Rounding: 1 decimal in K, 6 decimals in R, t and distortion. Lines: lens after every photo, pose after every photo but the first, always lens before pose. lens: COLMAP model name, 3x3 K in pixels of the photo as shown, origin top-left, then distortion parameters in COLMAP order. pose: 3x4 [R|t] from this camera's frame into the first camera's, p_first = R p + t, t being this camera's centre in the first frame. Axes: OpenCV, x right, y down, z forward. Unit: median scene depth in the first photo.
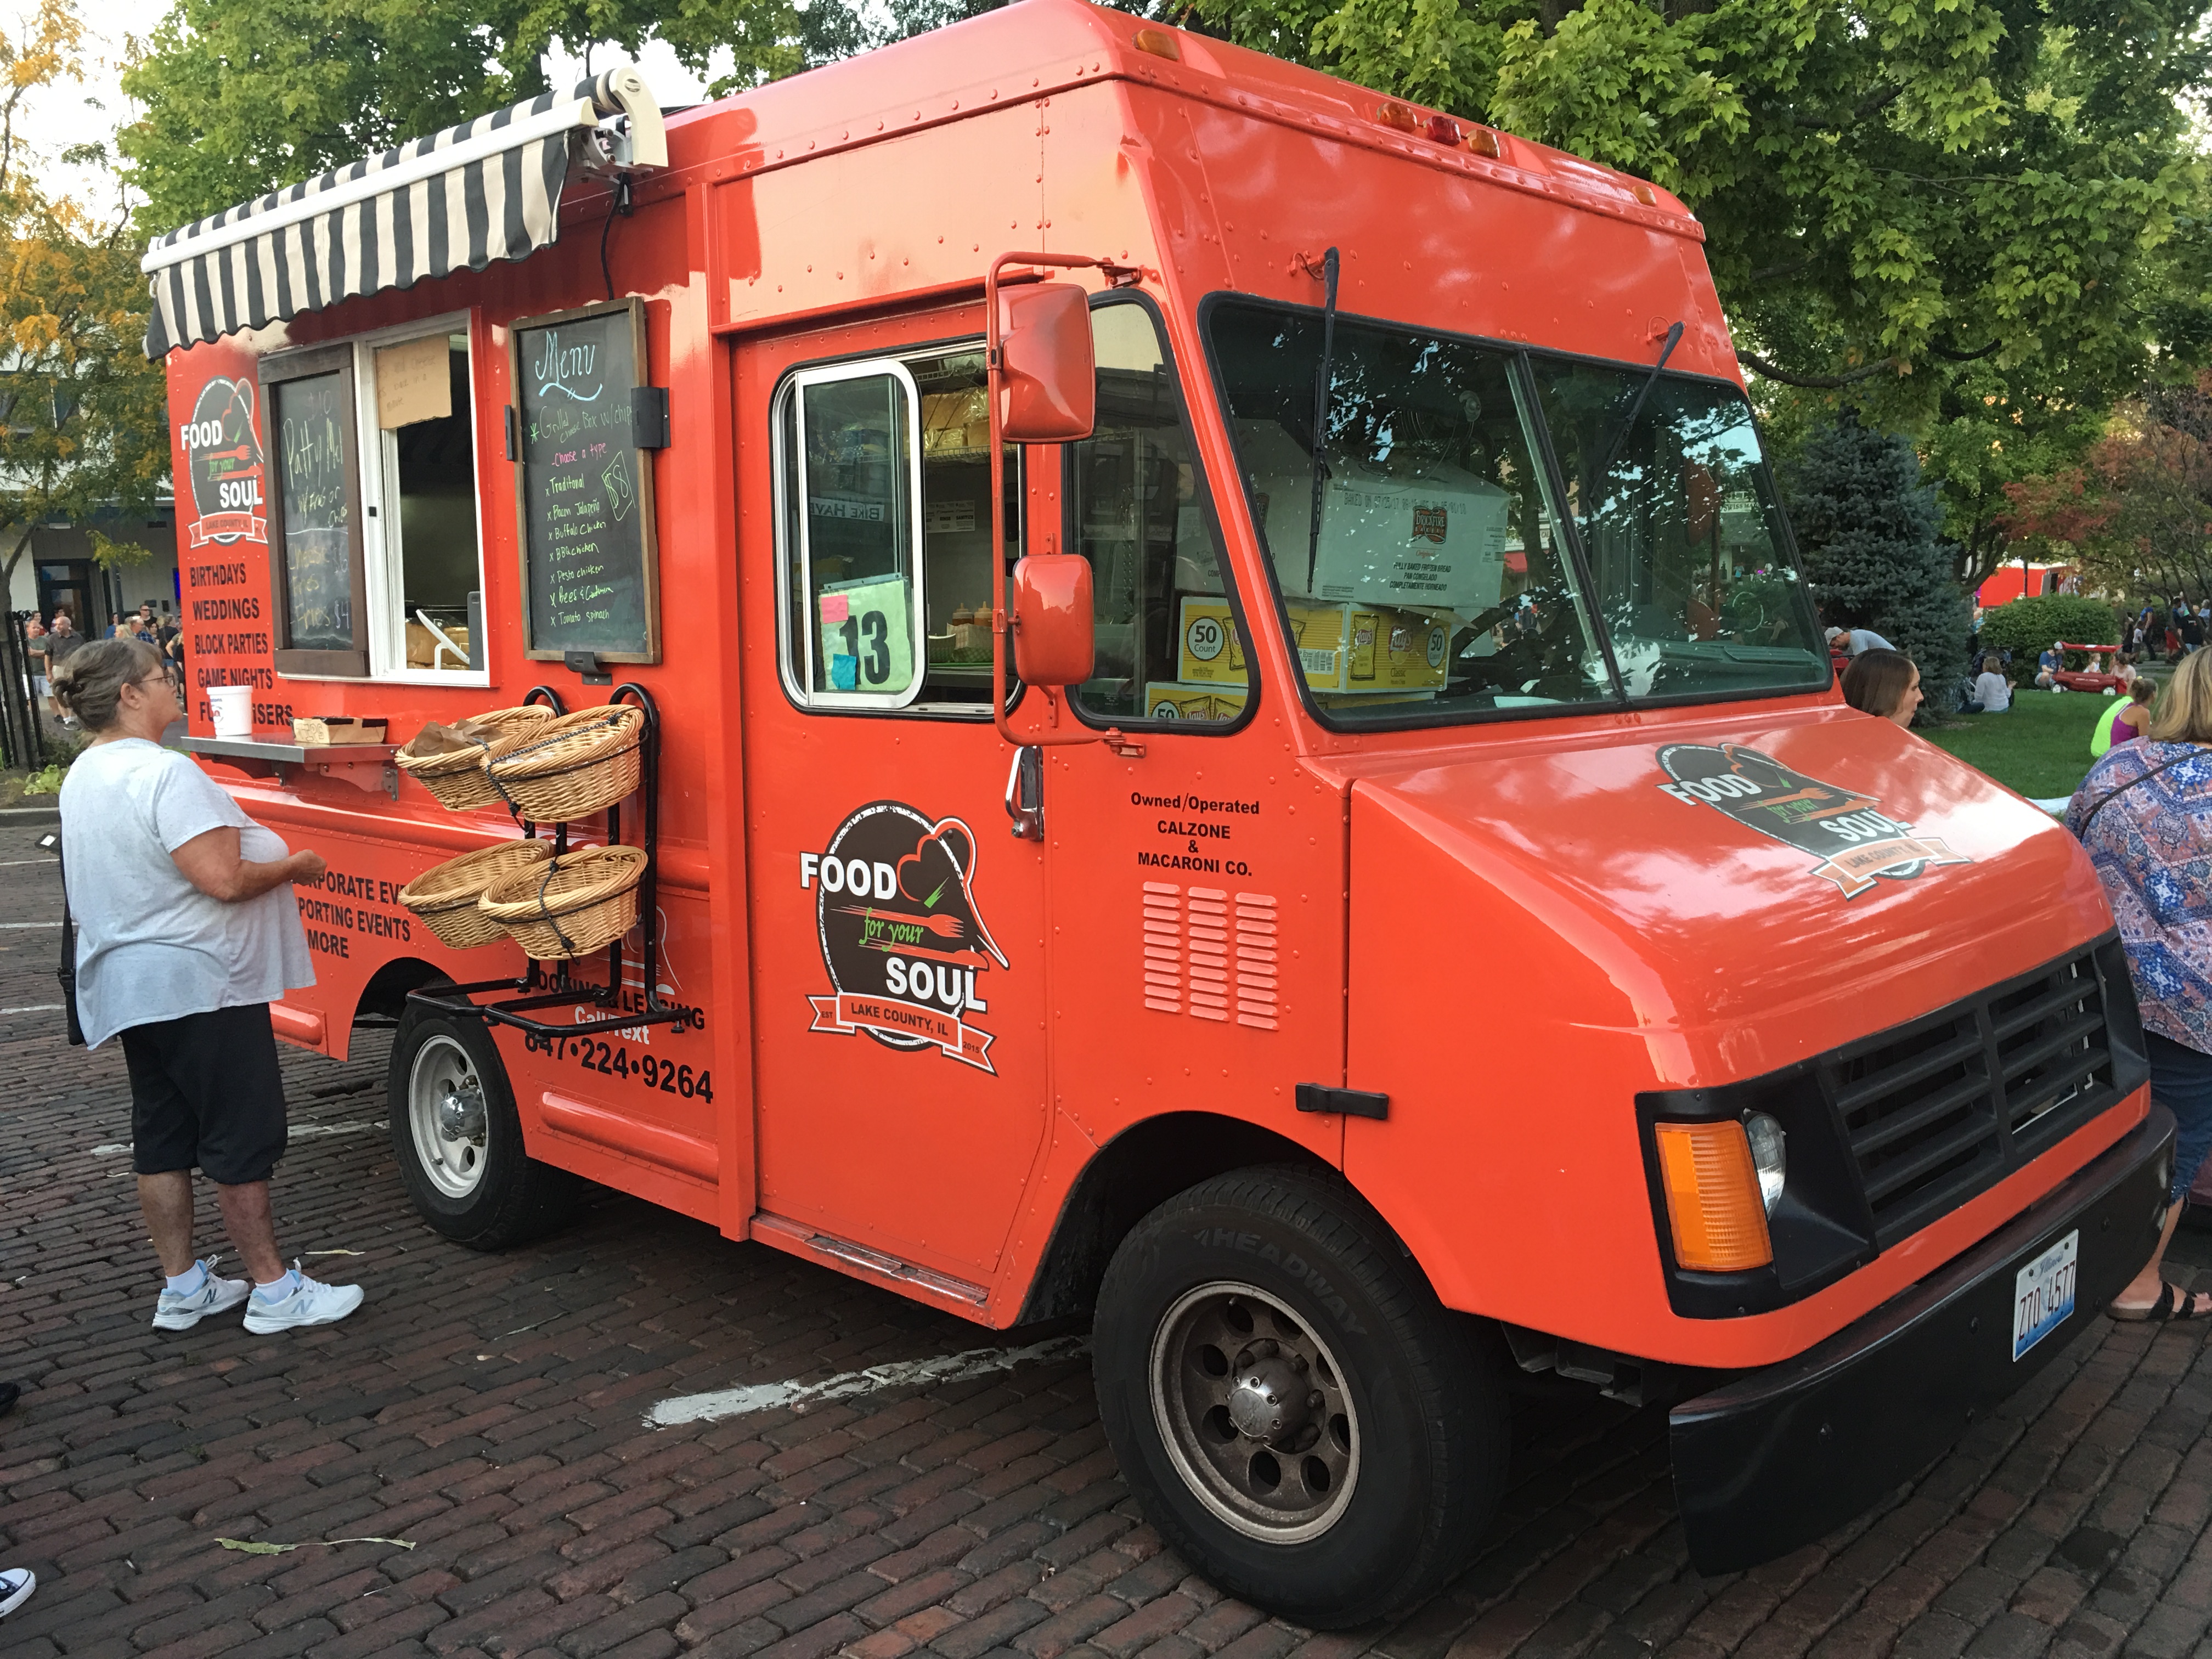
lens RADIAL K [[1940.6, 0, 1105.3], [0, 1940.6, 835.5], [0, 0, 1]] dist [0.008750, 0.000169]
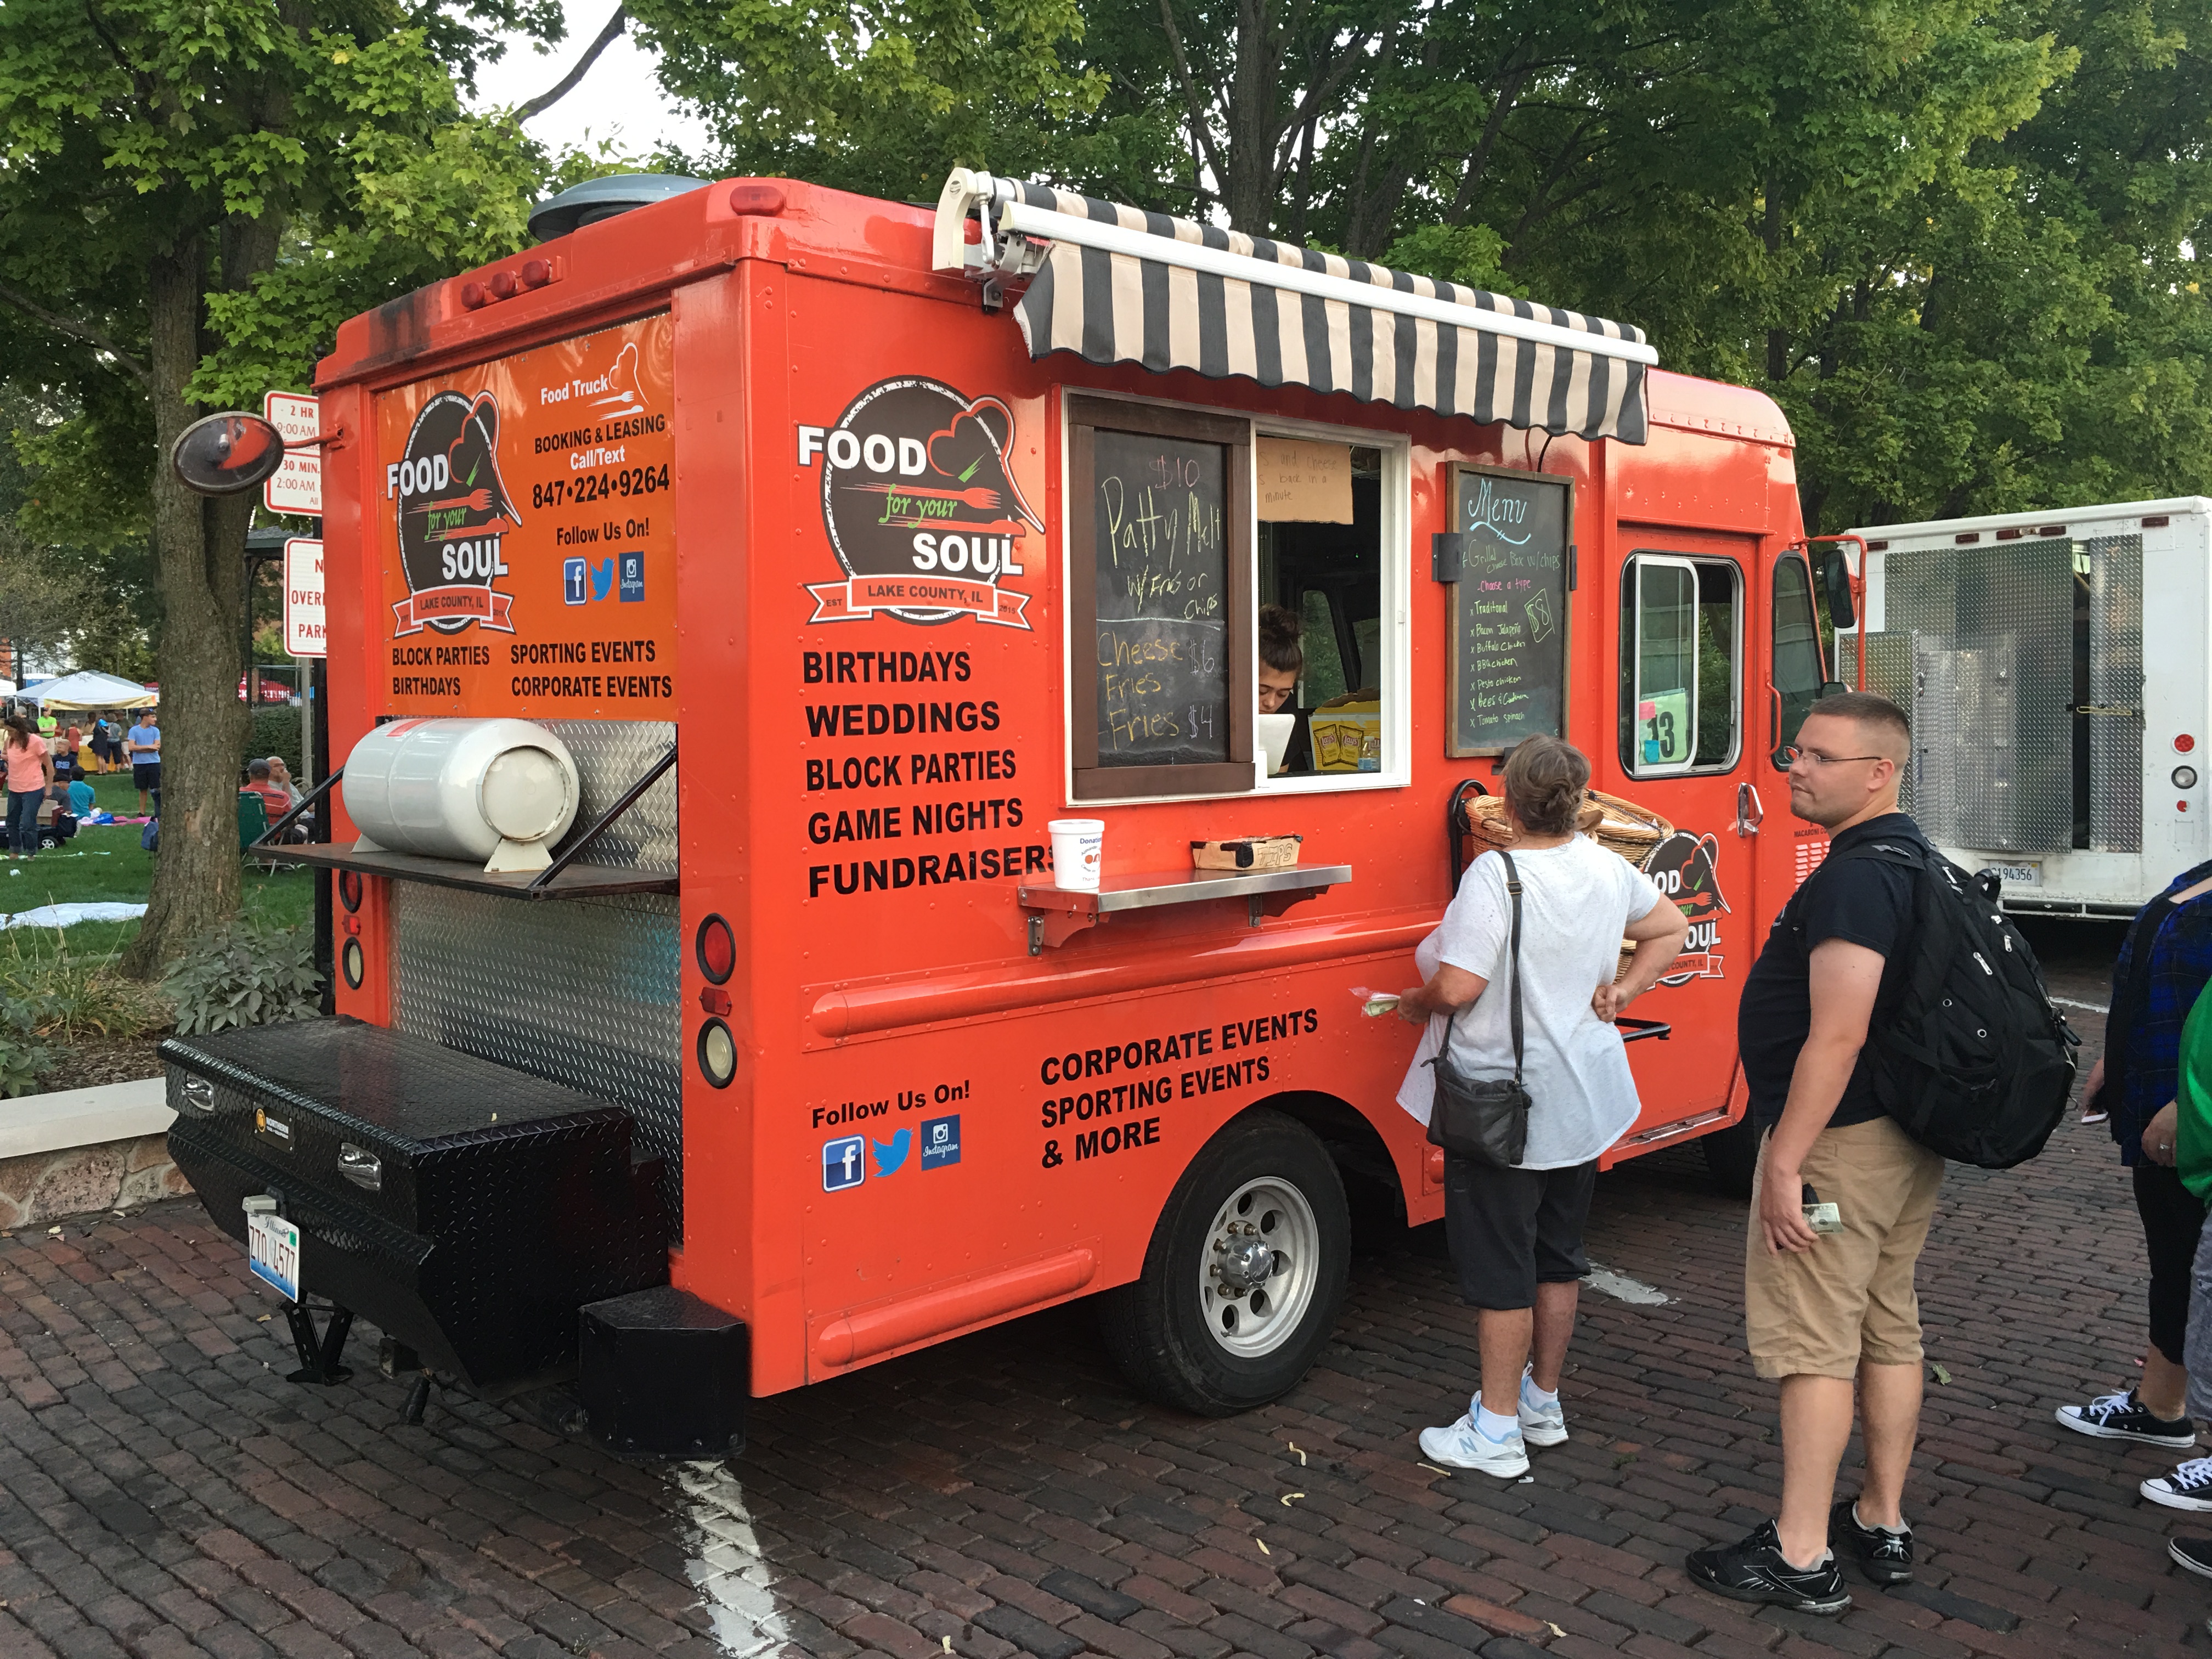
lens RADIAL K [[1940.6, 0, 1105.0], [0, 1940.6, 828.0], [0, 0, 1]] dist [0.008750, 0.000169]
pose [[0.035119, -0.055625, 0.997834, -1.490546], [0.127371, 0.990557, 0.050737, -0.138726], [-0.991233, 0.125313, 0.041873, 1.210306]]
